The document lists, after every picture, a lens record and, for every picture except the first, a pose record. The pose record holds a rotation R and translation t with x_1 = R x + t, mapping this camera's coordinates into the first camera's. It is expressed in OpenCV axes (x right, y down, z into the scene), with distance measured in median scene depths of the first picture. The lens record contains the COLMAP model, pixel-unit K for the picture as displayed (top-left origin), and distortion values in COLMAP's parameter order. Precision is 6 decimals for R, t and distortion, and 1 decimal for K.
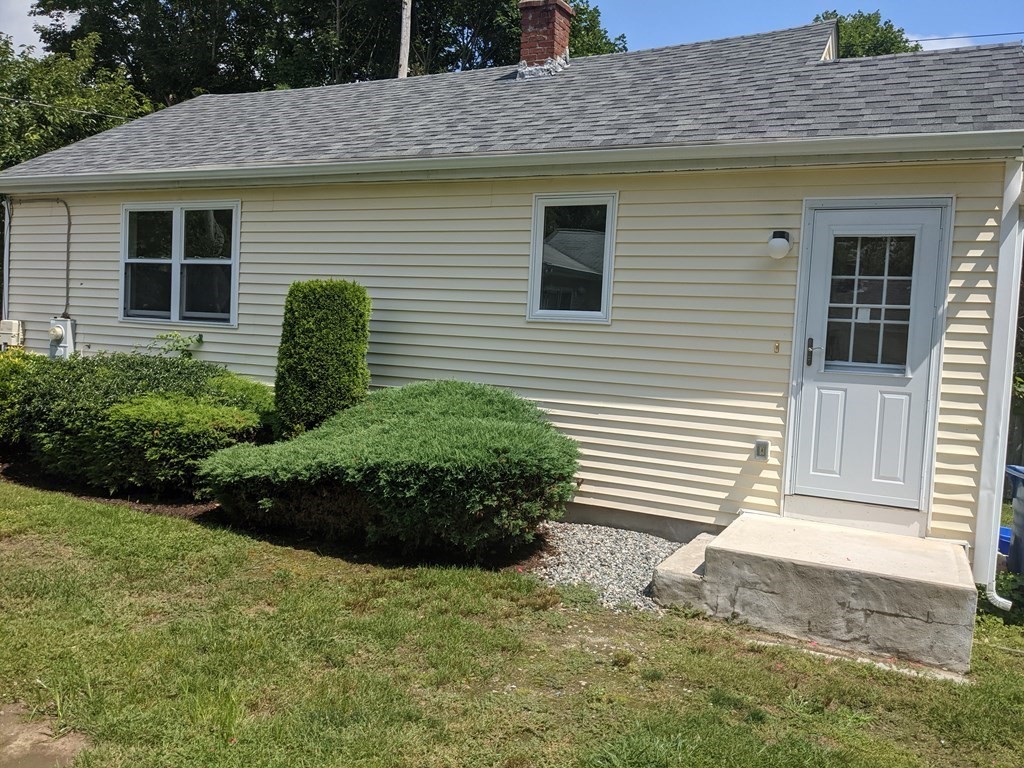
lens RADIAL K [[806.3, 0, 511.7], [0, 806.3, 381.4], [0, 0, 1]] dist [0.032328, -0.041414]
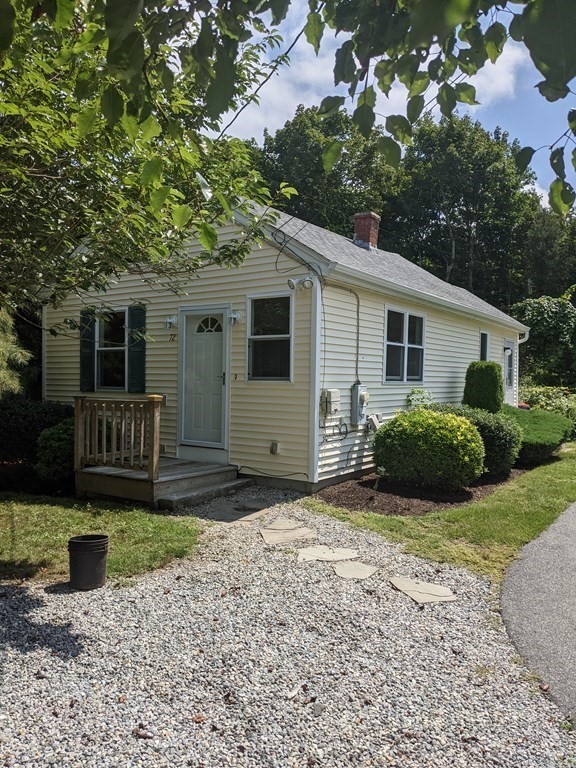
lens RADIAL K [[604.7, 0, 287.6], [0, 604.7, 384.1], [0, 0, 1]] dist [0.032328, -0.041414]
pose [[0.157460, -0.056025, 0.985935, -1.646321], [0.061745, 0.996994, 0.046793, -0.142043], [-0.985593, 0.053508, 0.160446, 1.043778]]
